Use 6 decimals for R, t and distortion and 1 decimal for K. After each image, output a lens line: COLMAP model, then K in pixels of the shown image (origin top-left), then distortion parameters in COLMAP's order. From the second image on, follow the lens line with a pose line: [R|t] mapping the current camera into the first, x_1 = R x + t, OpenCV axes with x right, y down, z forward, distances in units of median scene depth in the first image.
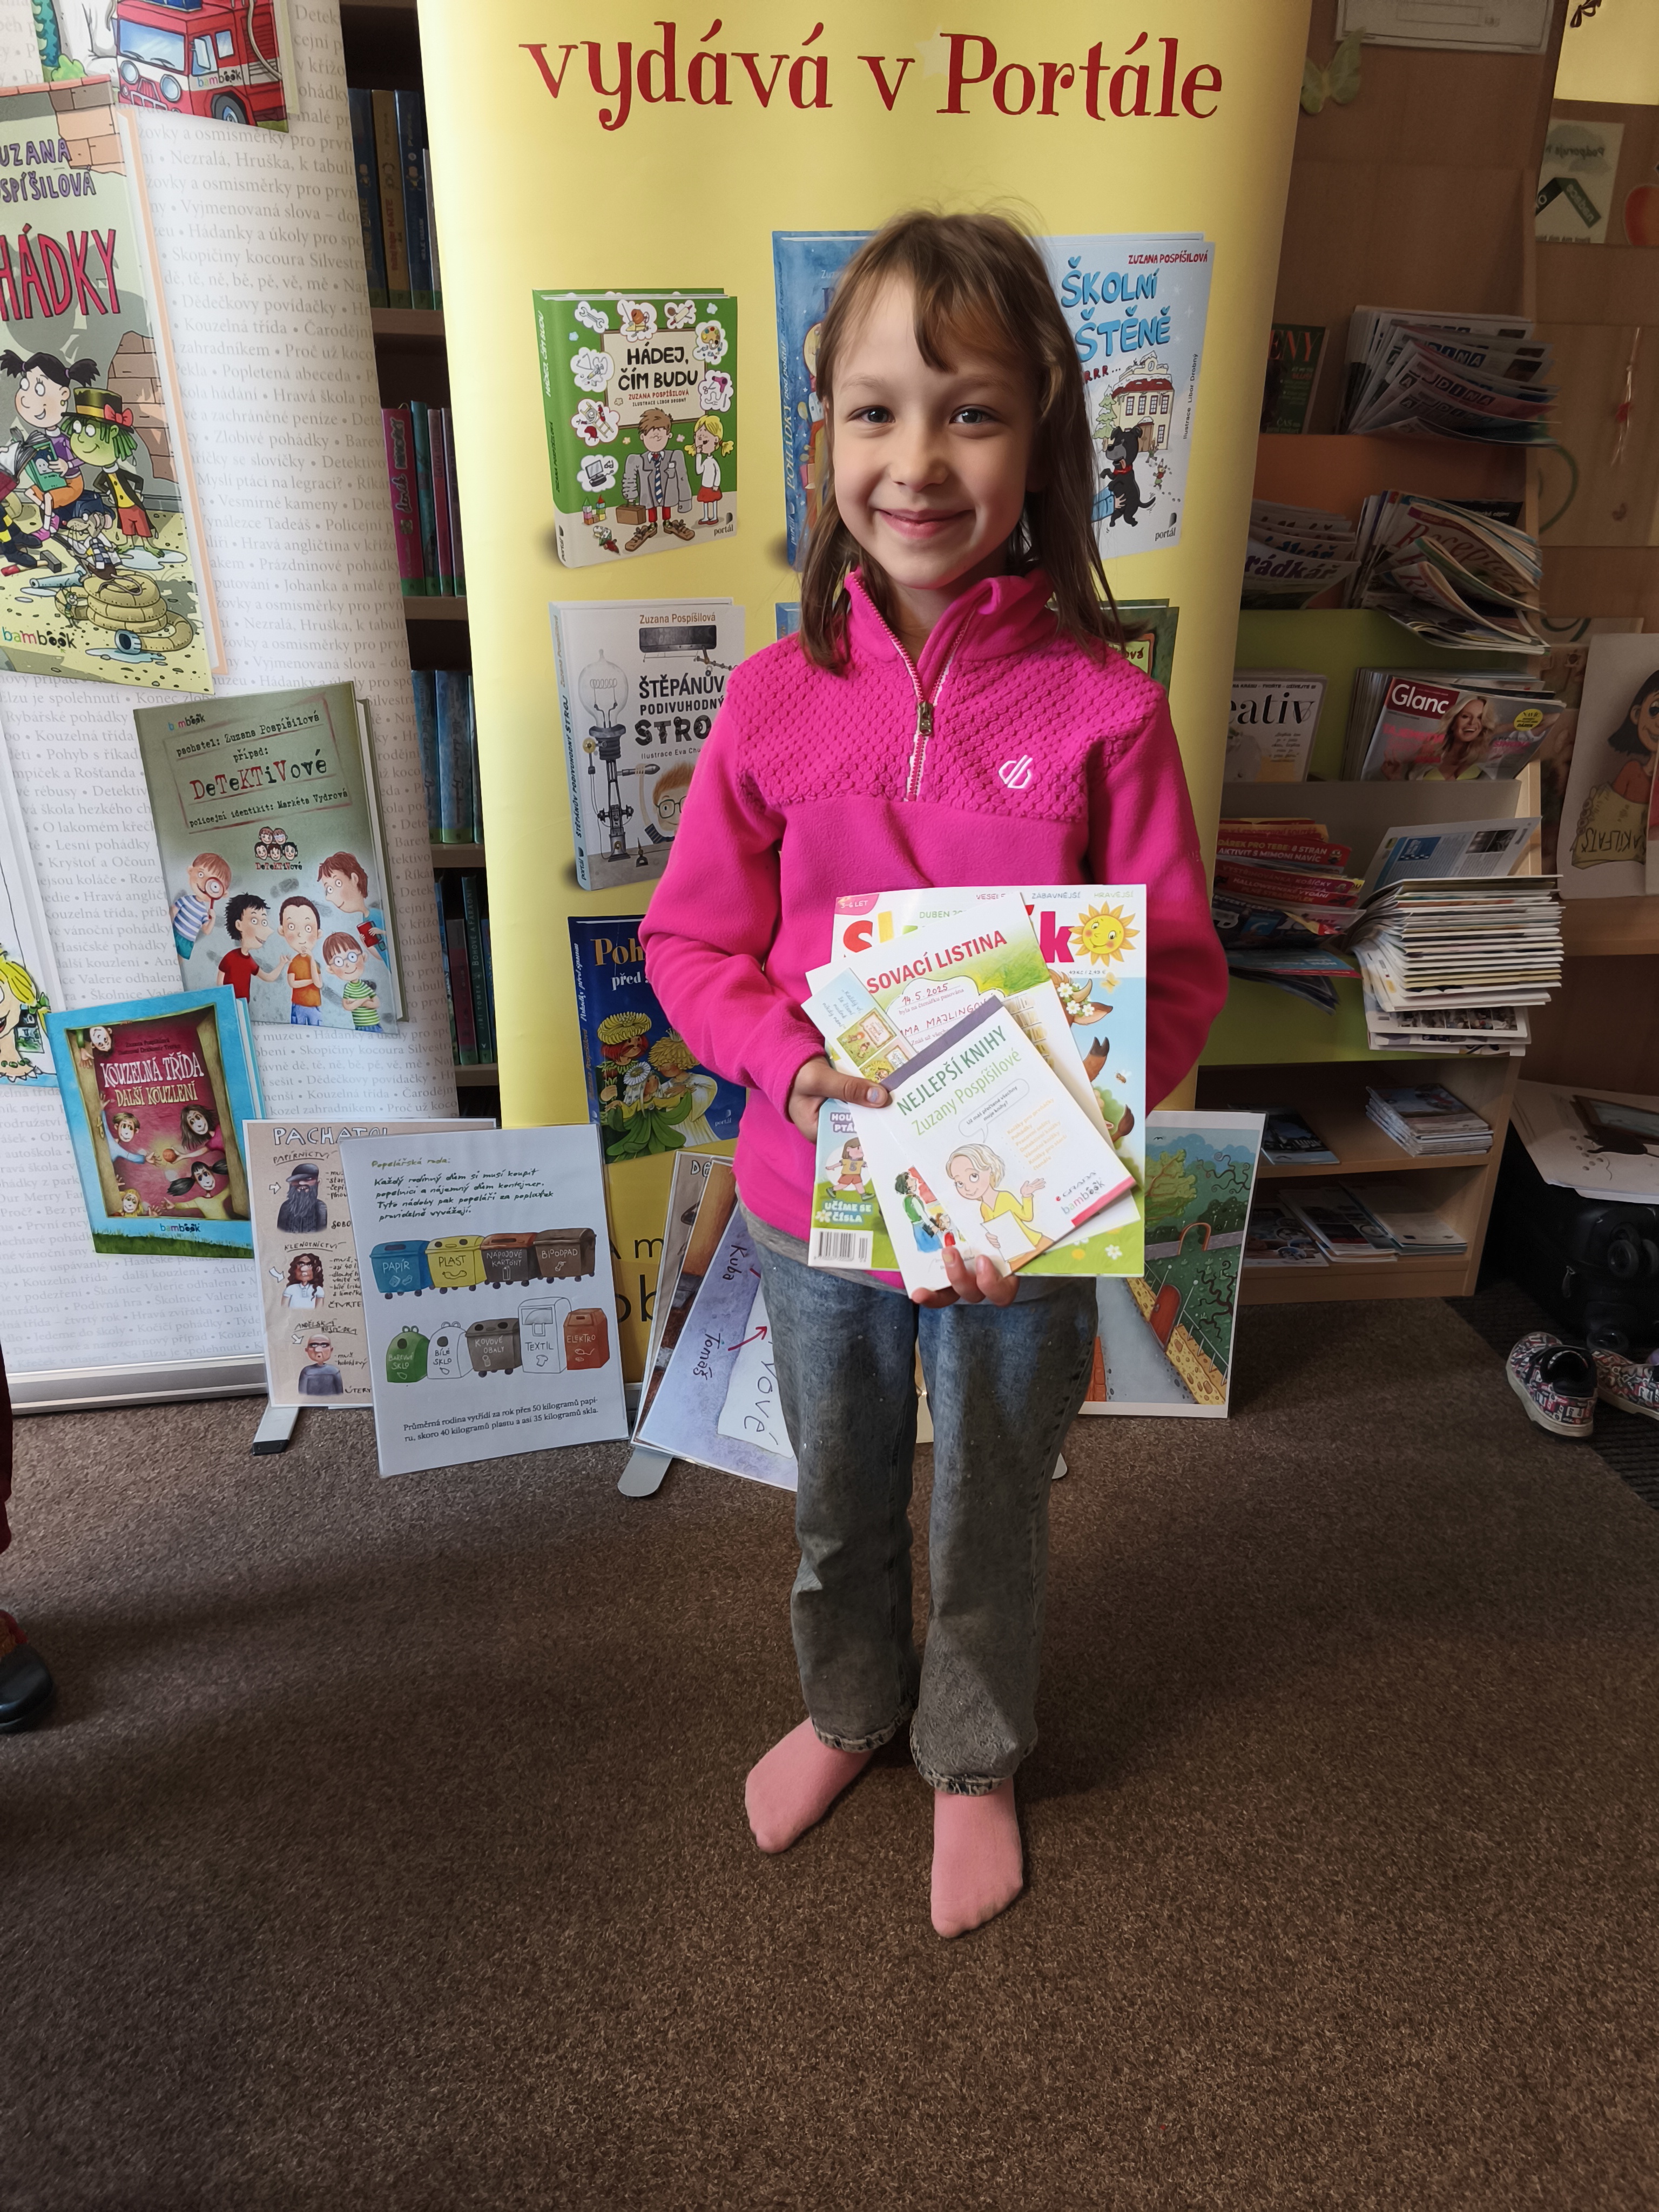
lens RADIAL K [[1458.1, 0, 848.8], [0, 1458.1, 1101.4], [0, 0, 1]] dist [0.072285, -0.056437]
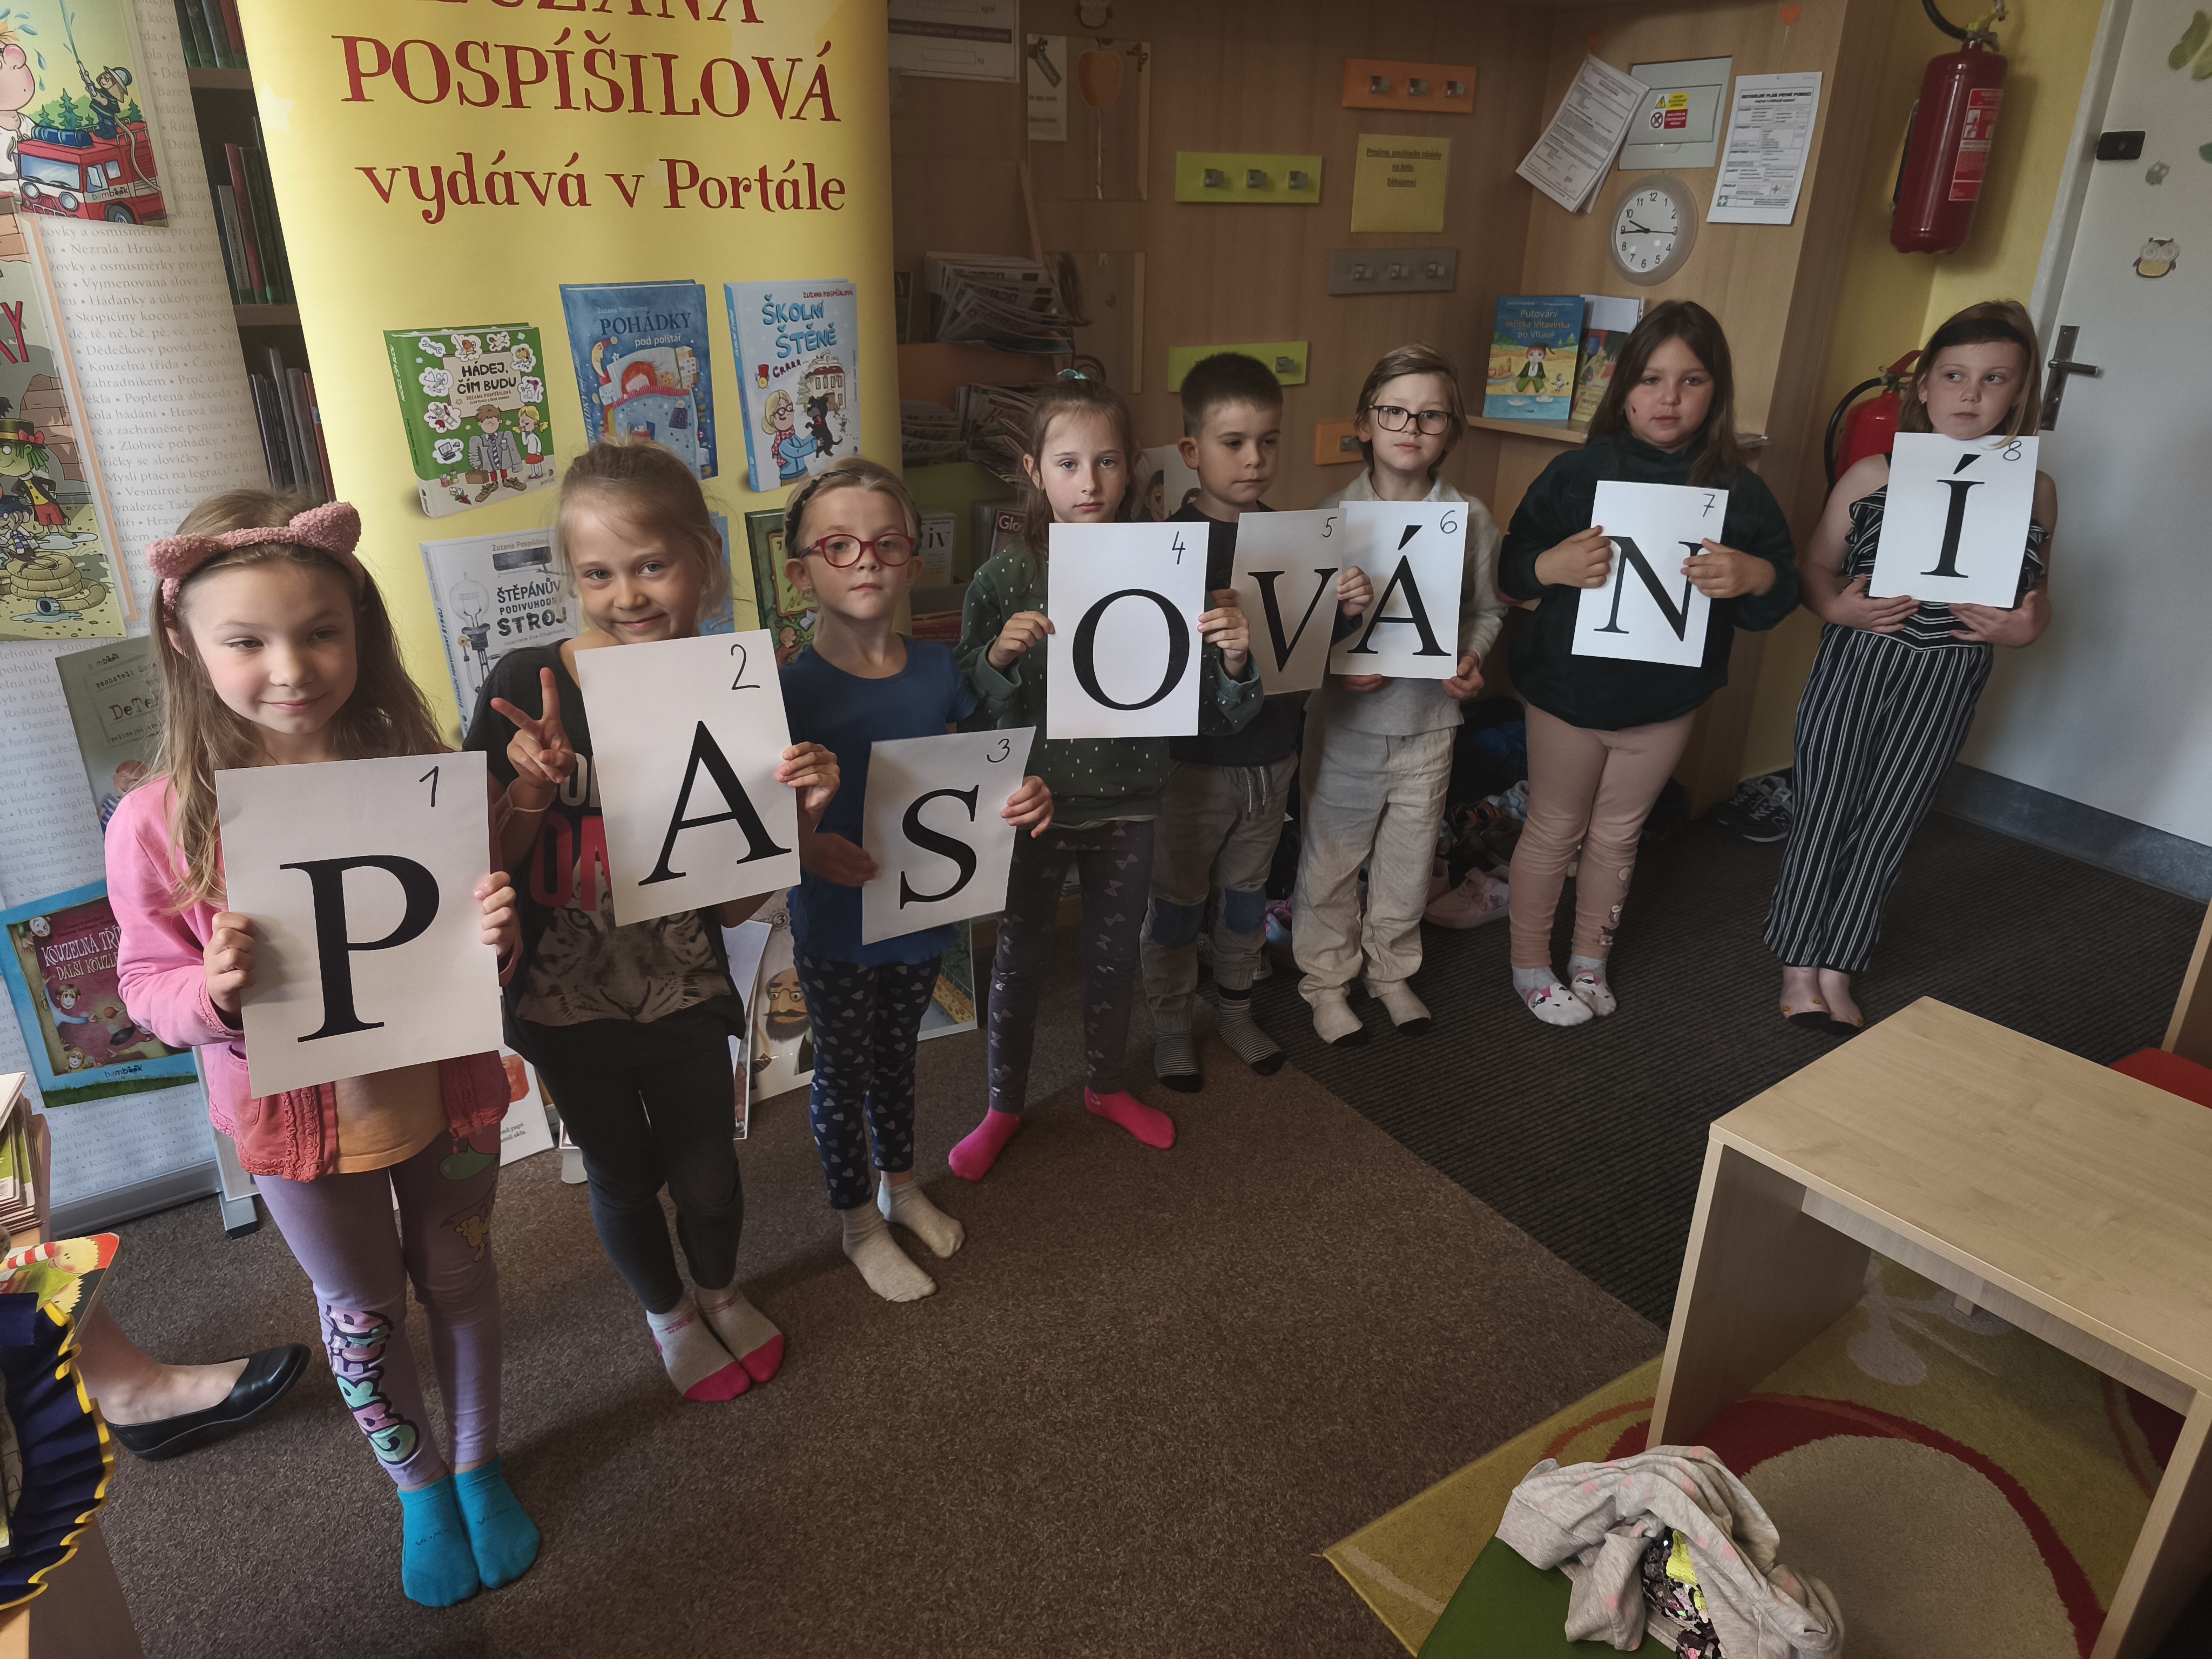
lens RADIAL K [[1461.8, 0, 1094.4], [0, 1461.8, 826.9], [0, 0, 1]] dist [0.072858, -0.056383]
pose [[0.904274, -0.172011, 0.390769, -0.213625], [0.161249, 0.985060, 0.060465, -0.063161], [-0.395331, 0.008334, 0.918501, -0.478523]]
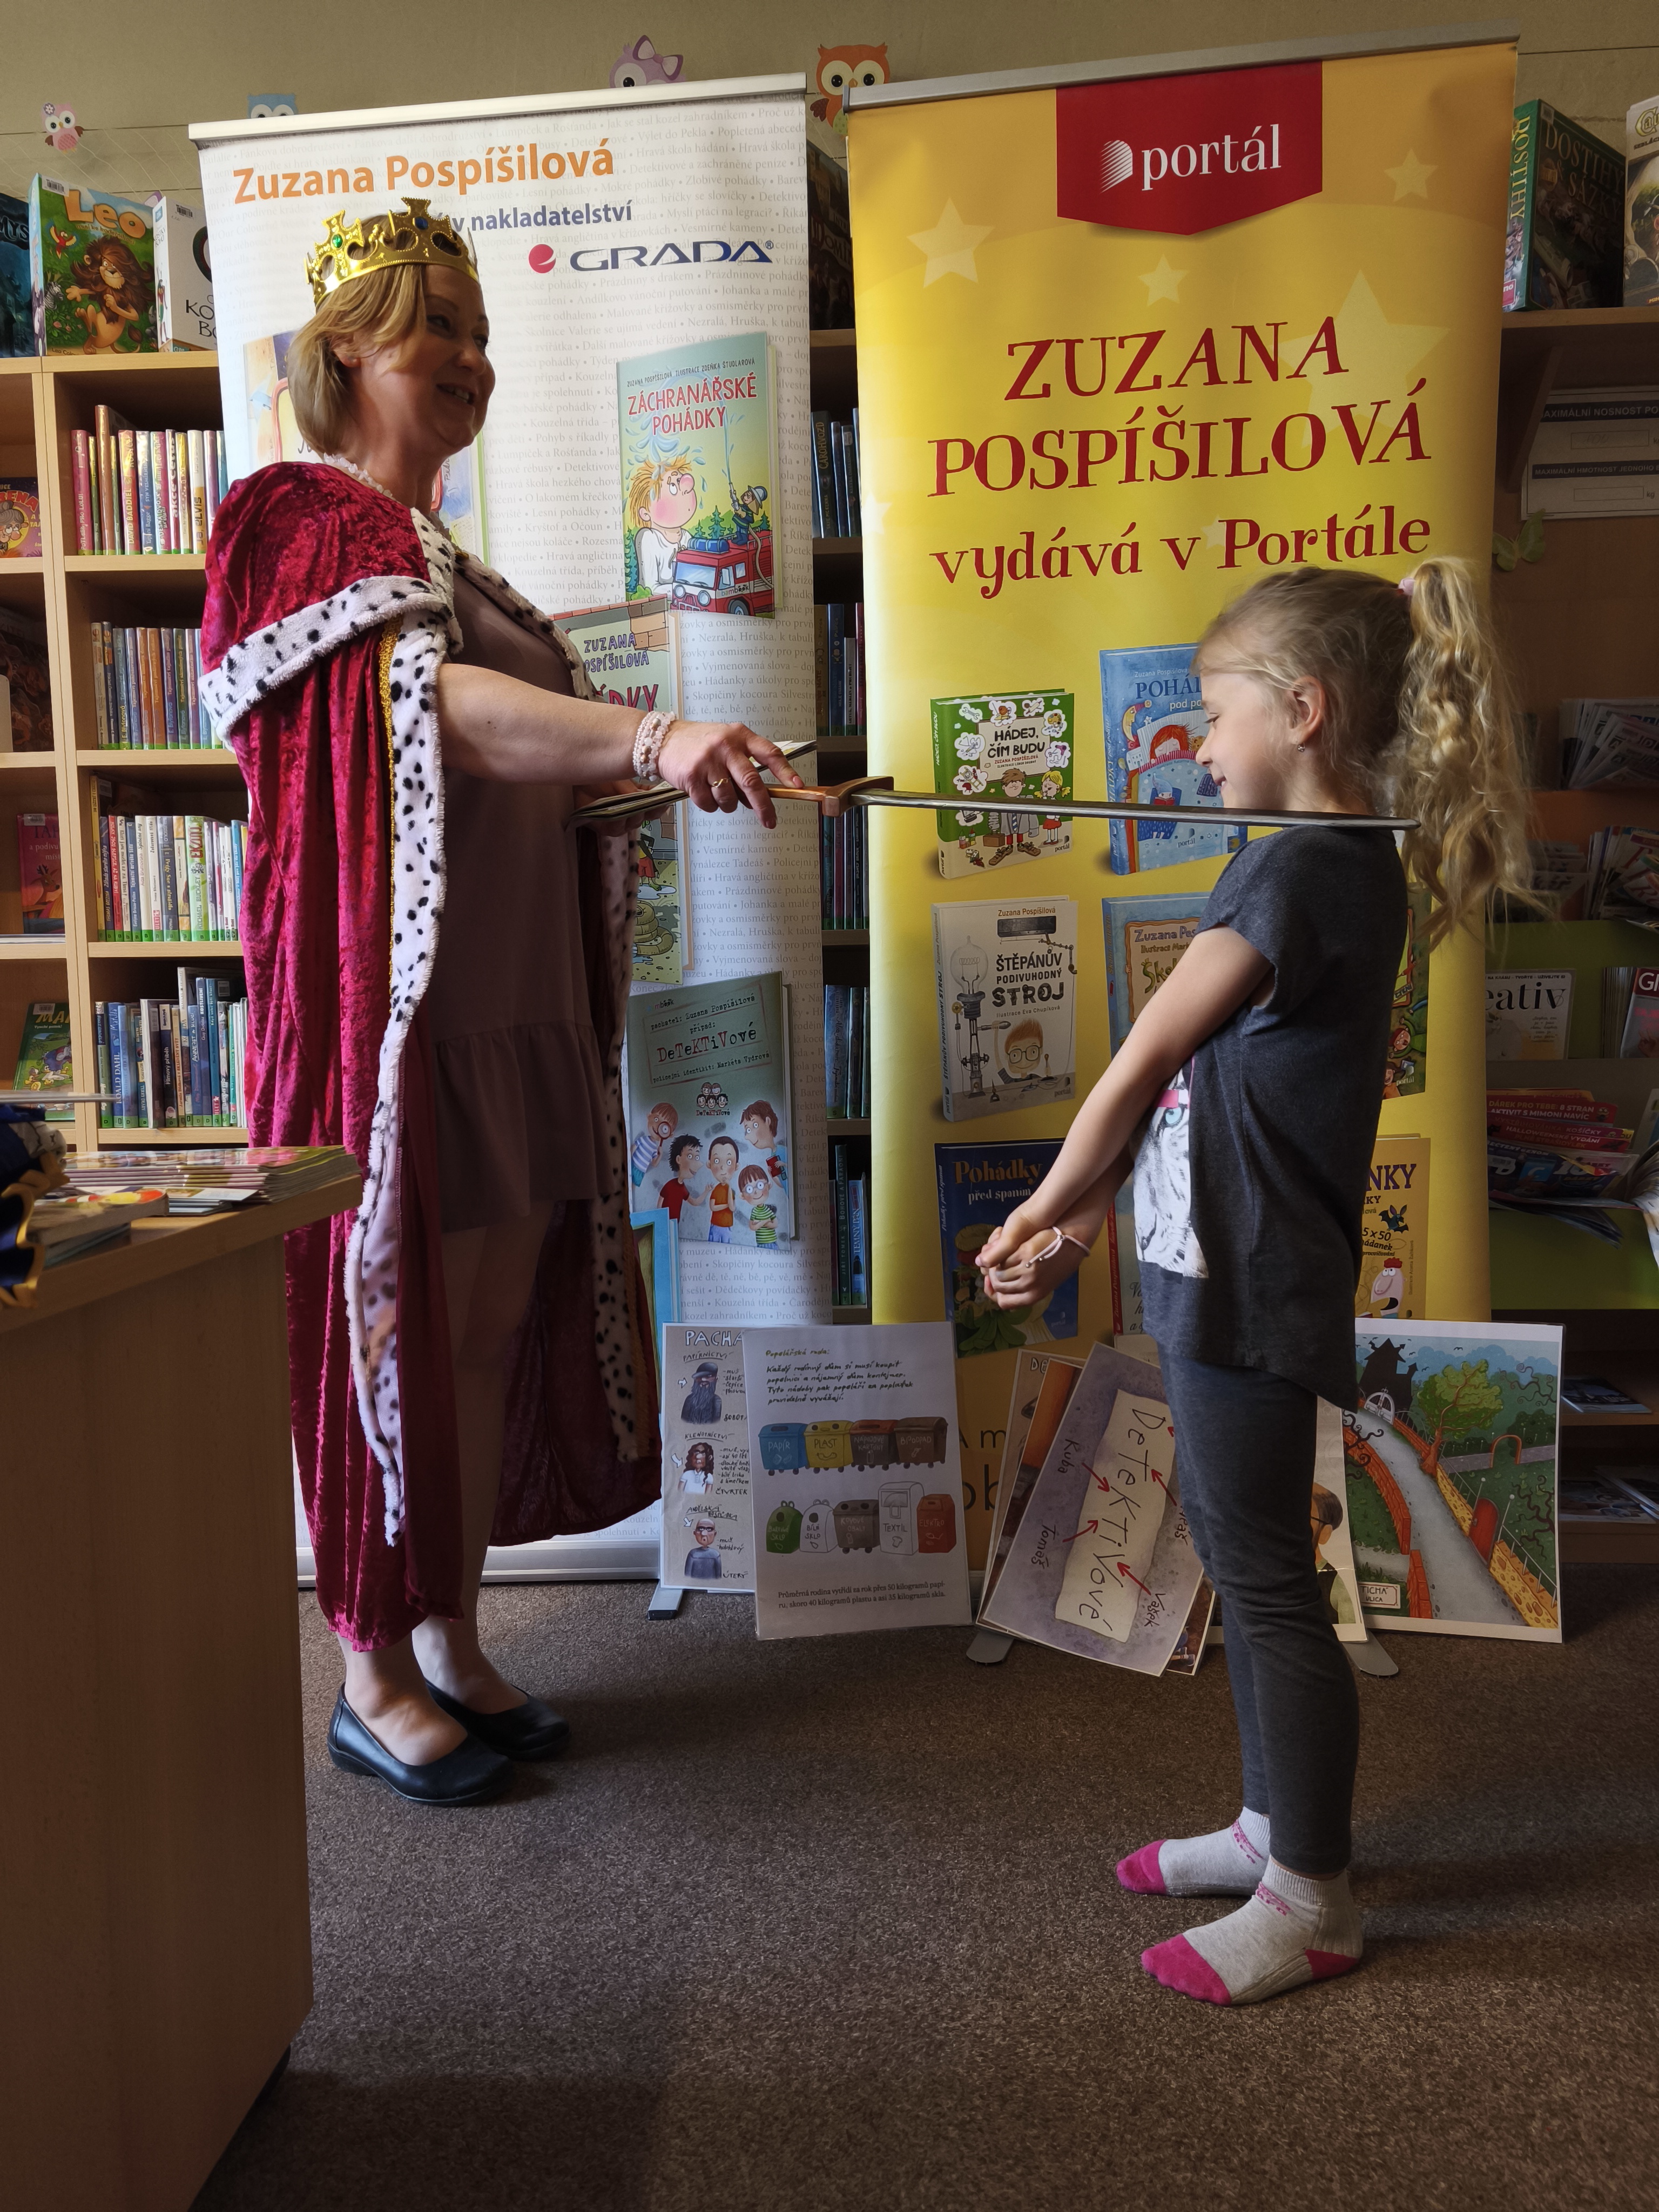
lens RADIAL K [[1460.7, 0, 838.9], [0, 1460.7, 1103.4], [0, 0, 1]] dist [0.050219, -0.002126]
pose [[0.983852, -0.023141, -0.177482, -0.052177], [-0.033560, 0.950170, -0.309920, 0.242075], [0.175810, 0.310872, 0.934050, -0.197612]]
